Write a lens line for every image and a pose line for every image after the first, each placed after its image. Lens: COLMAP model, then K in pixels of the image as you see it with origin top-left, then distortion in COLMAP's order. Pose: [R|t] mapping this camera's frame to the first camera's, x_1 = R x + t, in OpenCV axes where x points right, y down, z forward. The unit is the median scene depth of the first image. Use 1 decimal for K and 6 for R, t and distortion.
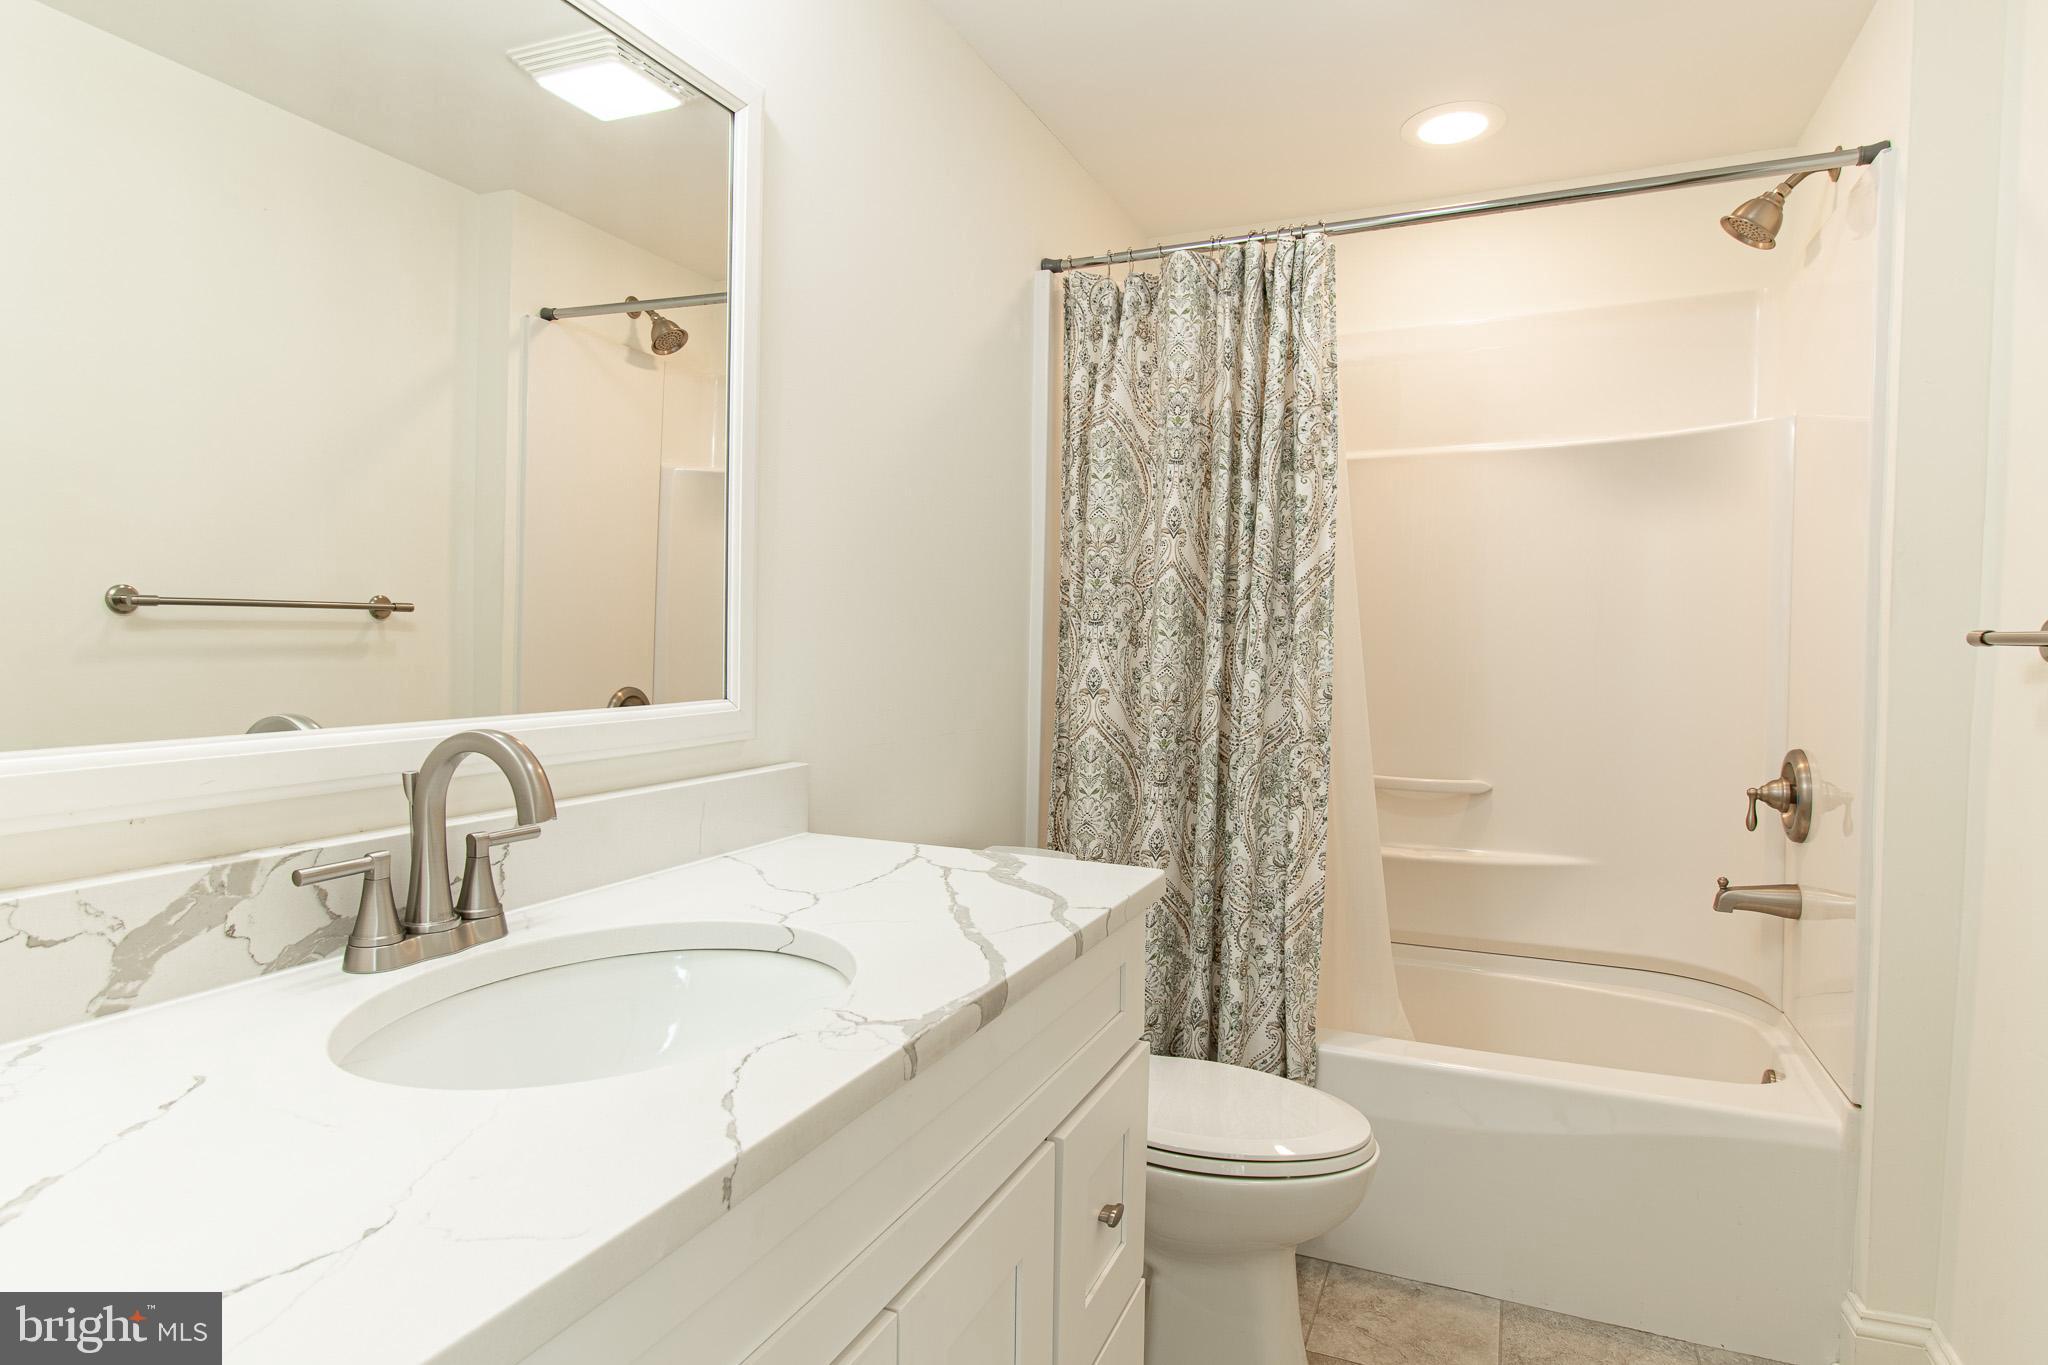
lens RADIAL K [[1120.3, 0, 1018.2], [0, 1120.3, 679.2], [0, 0, 1]] dist [0.027188, 0.000176]
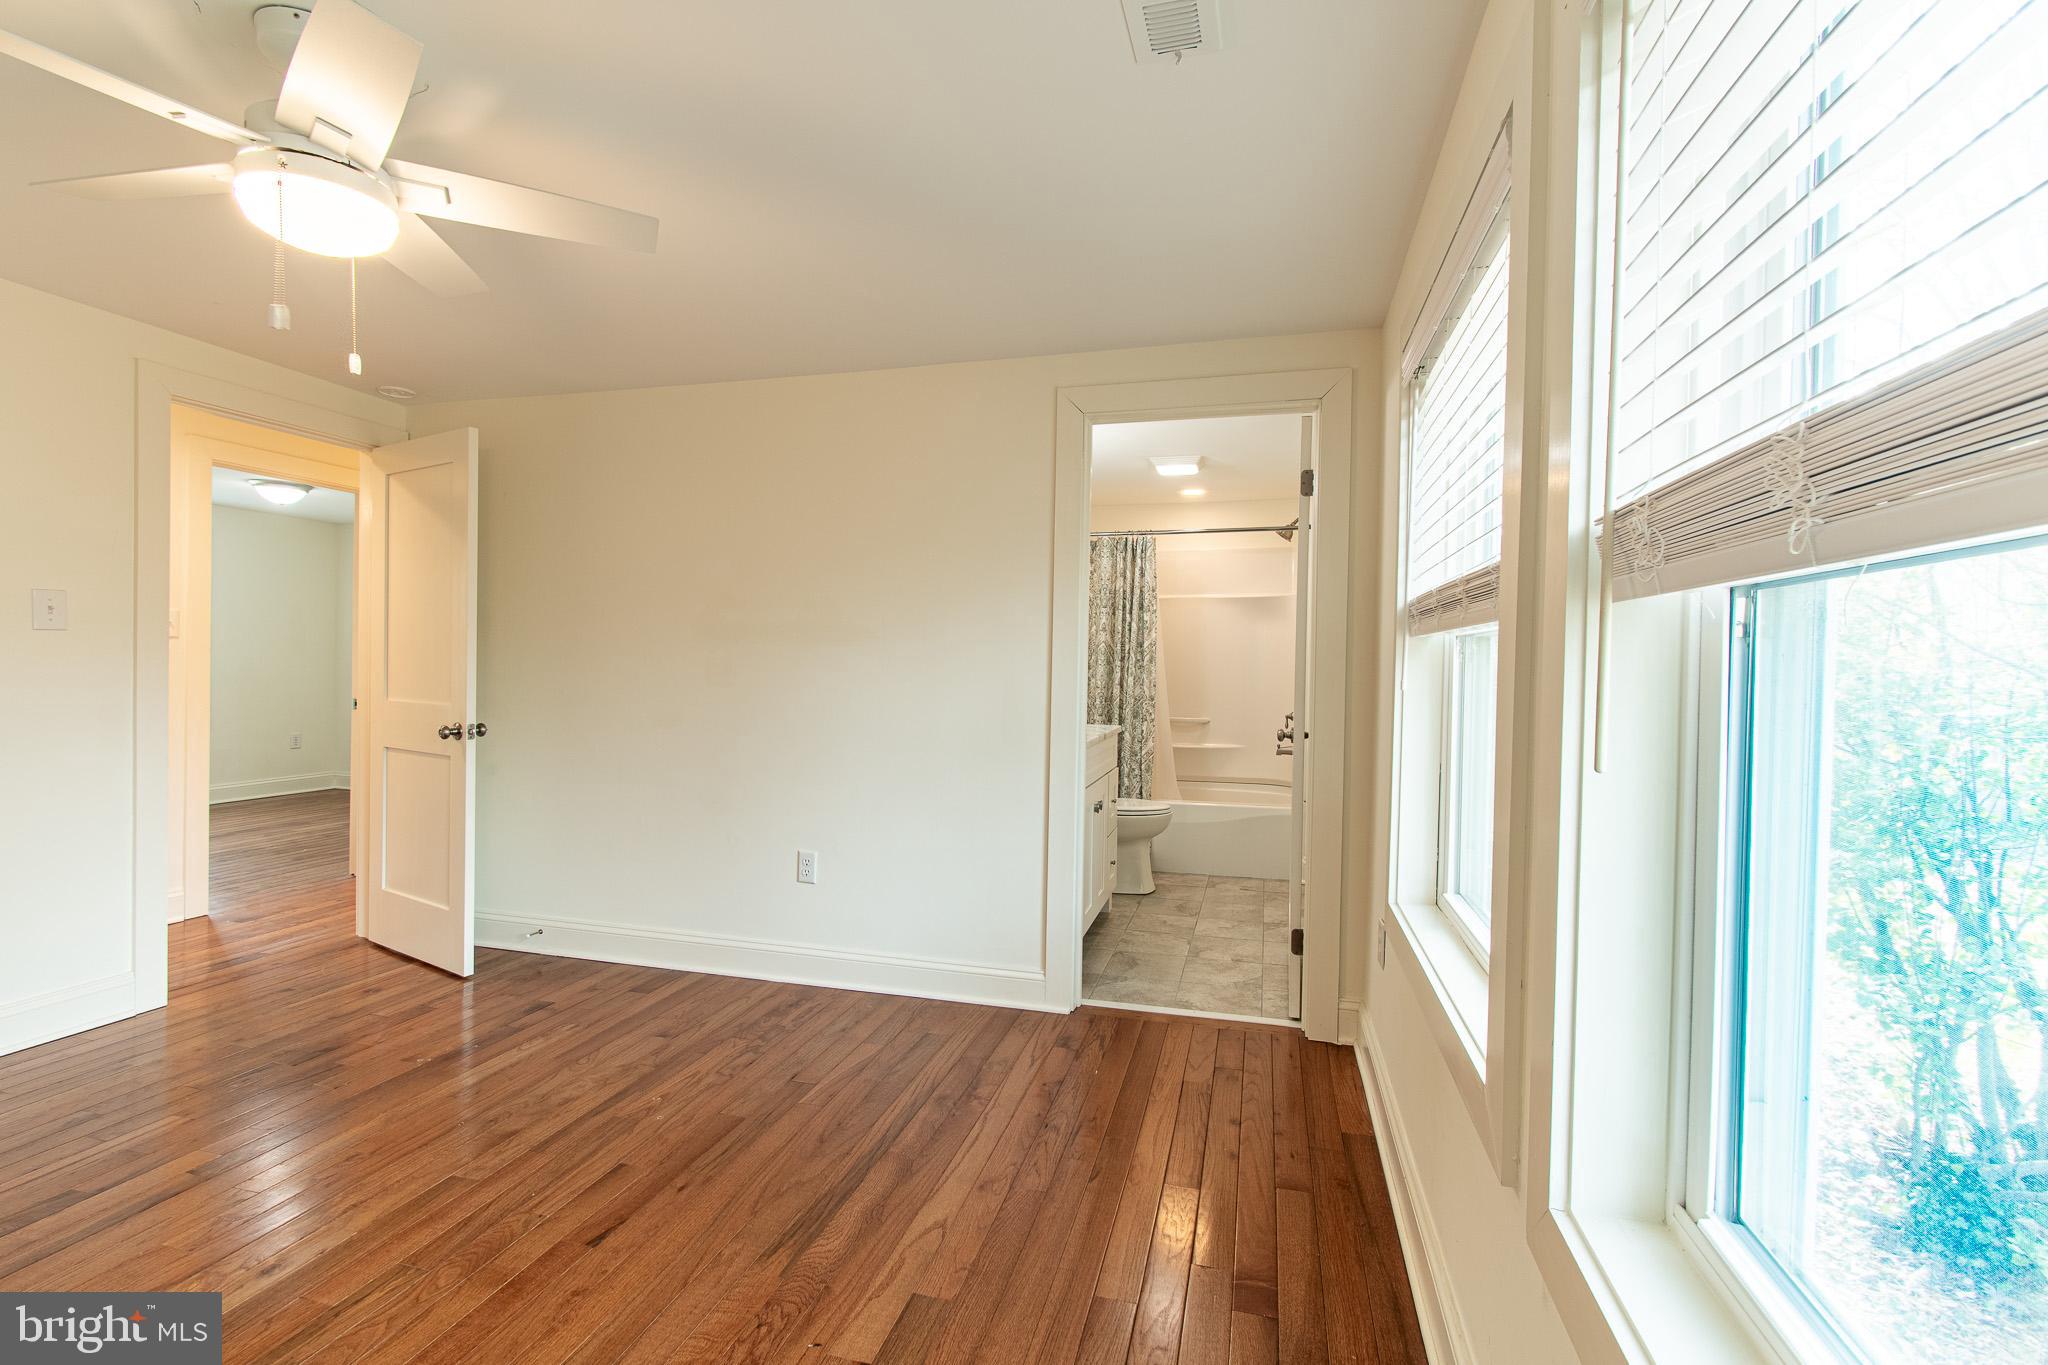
lens RADIAL K [[901.3, 0, 1024.5], [0, 901.3, 677.3], [0, 0, 1]] dist [0.003235, -0.000418]
pose [[0.989417, -0.000946, 0.145097, -0.423556], [0.003508, 0.999842, -0.017409, 0.033772], [-0.145058, 0.017734, 0.989264, -1.352520]]
